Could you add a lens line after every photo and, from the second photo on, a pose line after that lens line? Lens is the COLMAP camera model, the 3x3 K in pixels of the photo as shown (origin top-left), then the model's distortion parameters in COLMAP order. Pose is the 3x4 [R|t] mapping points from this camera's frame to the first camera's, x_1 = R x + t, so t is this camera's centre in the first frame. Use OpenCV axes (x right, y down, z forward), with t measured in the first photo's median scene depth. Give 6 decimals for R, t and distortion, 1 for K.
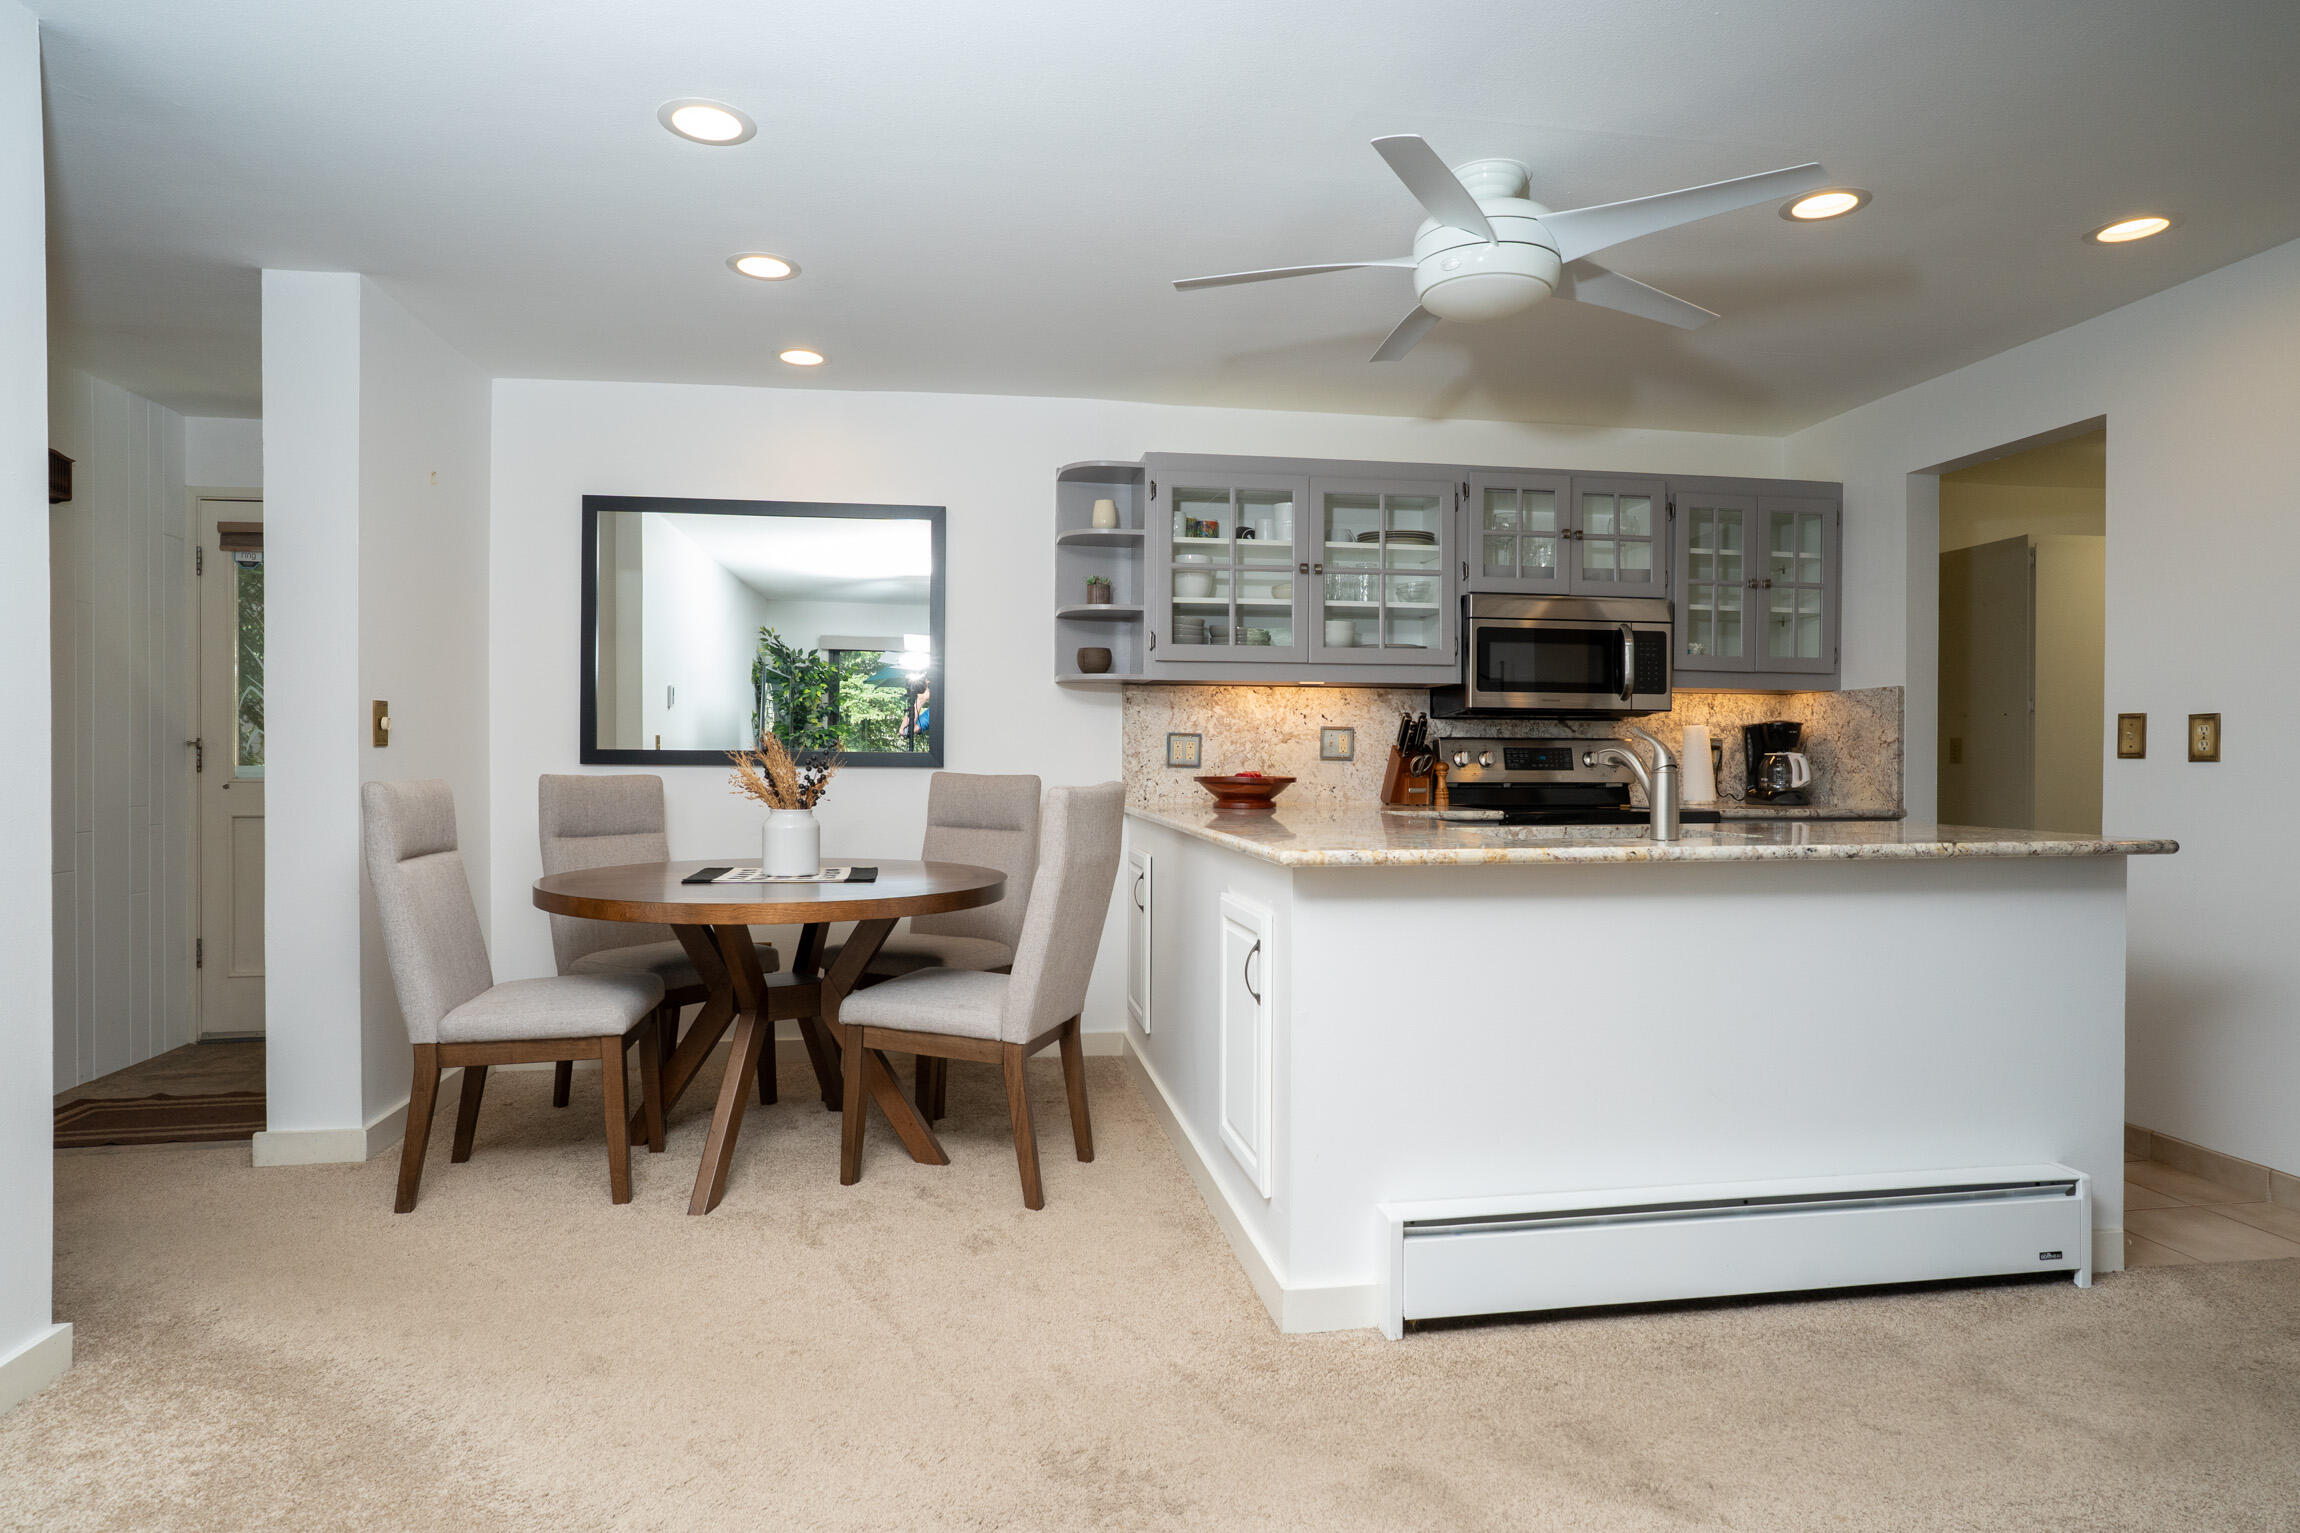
lens RADIAL K [[1306.6, 0, 1133.8], [0, 1306.6, 752.2], [0, 0, 1]] dist [-0.028217, 0.011547]
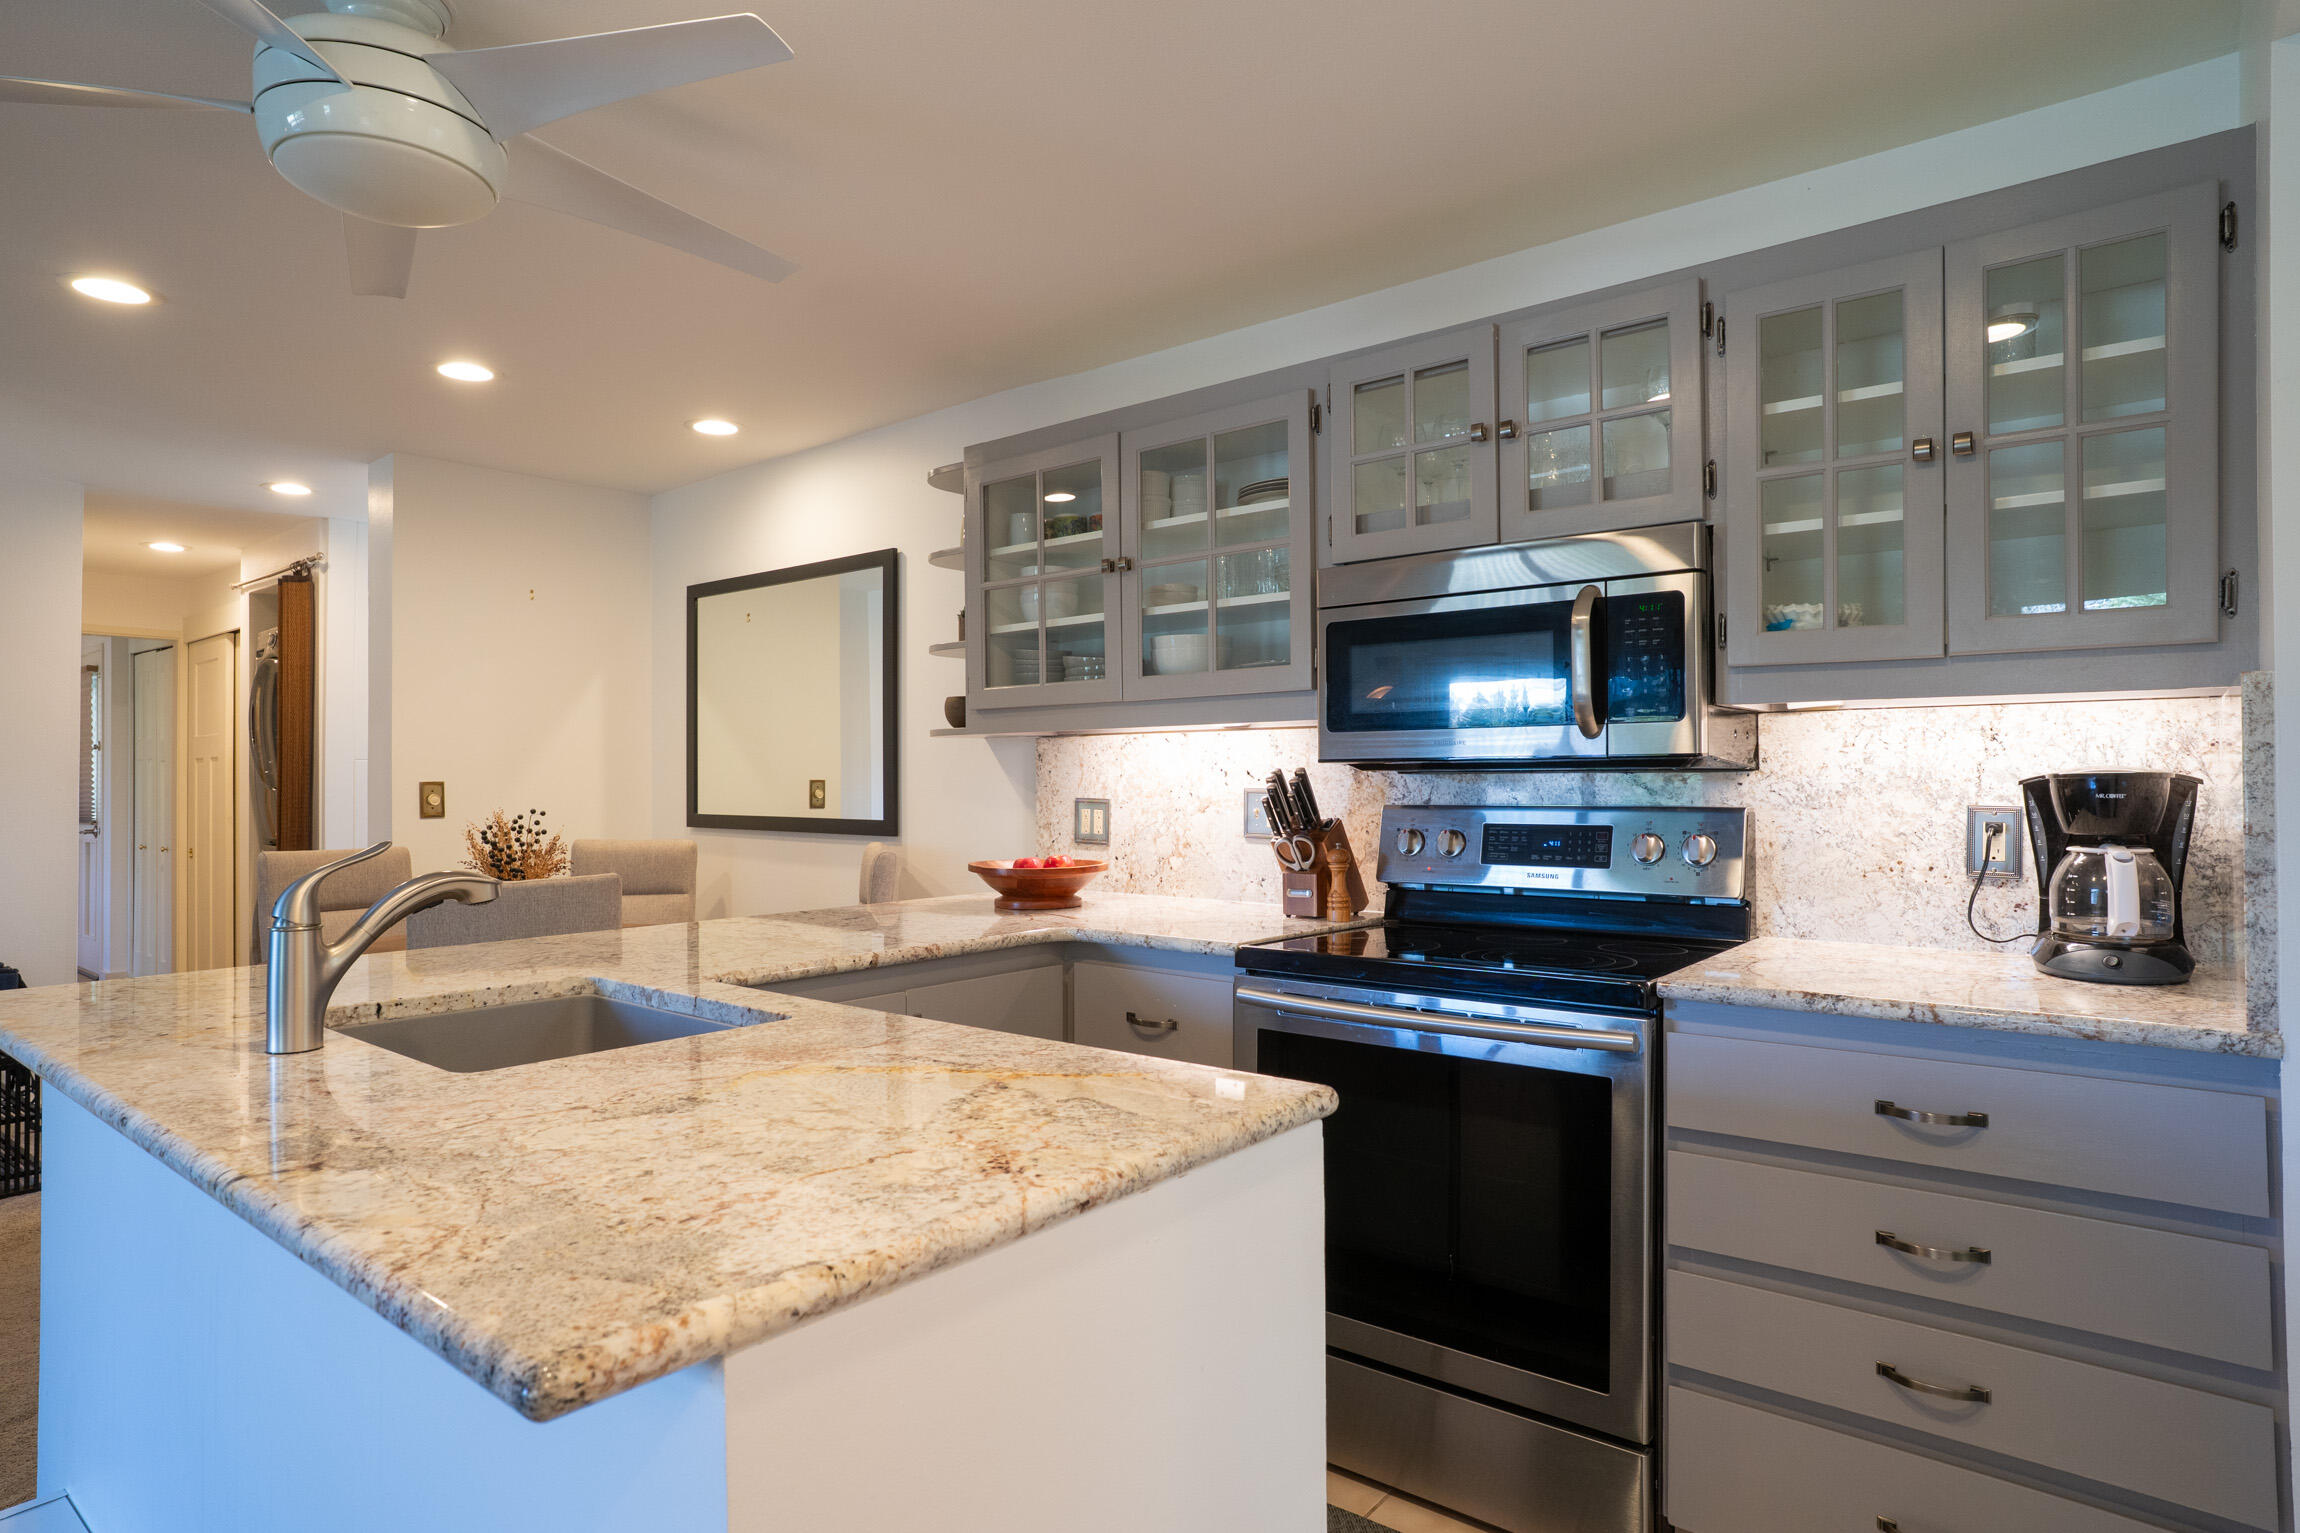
lens RADIAL K [[1306.6, 0, 1159.3], [0, 1306.6, 749.7], [0, 0, 1]] dist [-0.028217, 0.011547]
pose [[0.658831, -0.025056, -0.751874, 0.647684], [0.012905, 0.999675, -0.022006, -0.026047], [0.752180, 0.004795, 0.658940, 0.542120]]
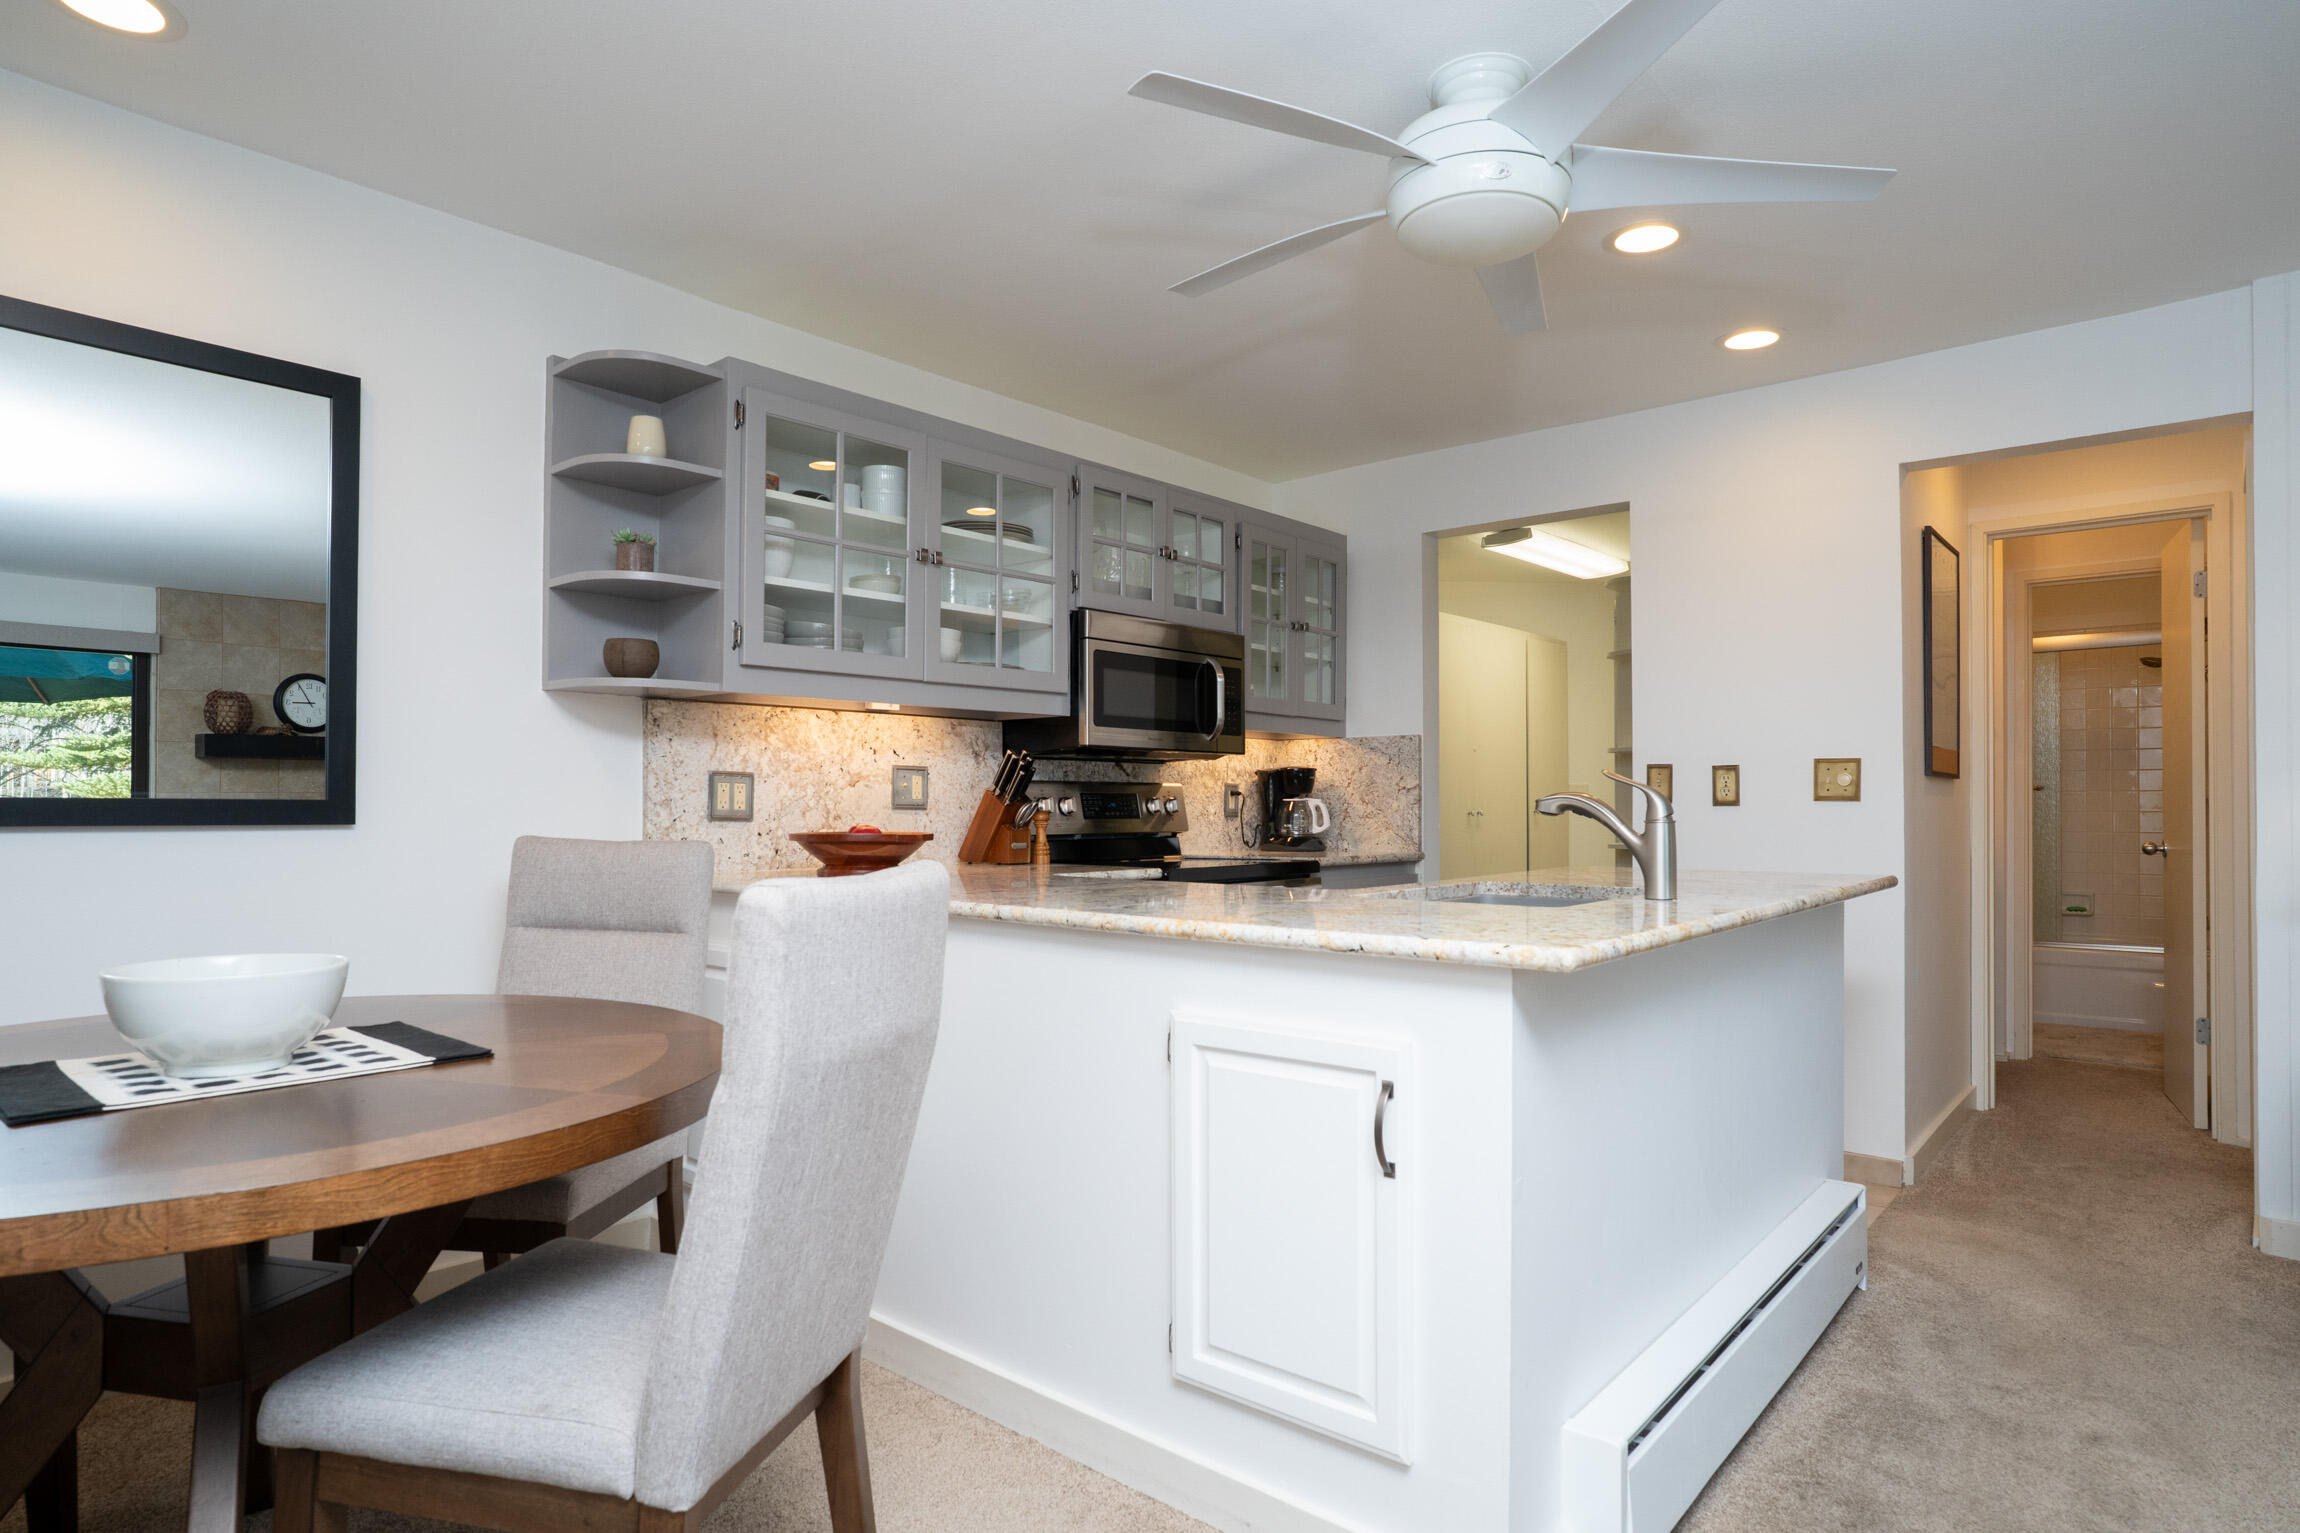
lens RADIAL K [[1306.6, 0, 1152.7], [0, 1306.6, 778.0], [0, 0, 1]] dist [-0.028217, 0.011547]
pose [[0.762018, 0.009245, 0.647489, -0.247009], [0.000859, 0.999883, -0.015287, -0.000158], [-0.647555, 0.012205, 0.761921, 0.328016]]
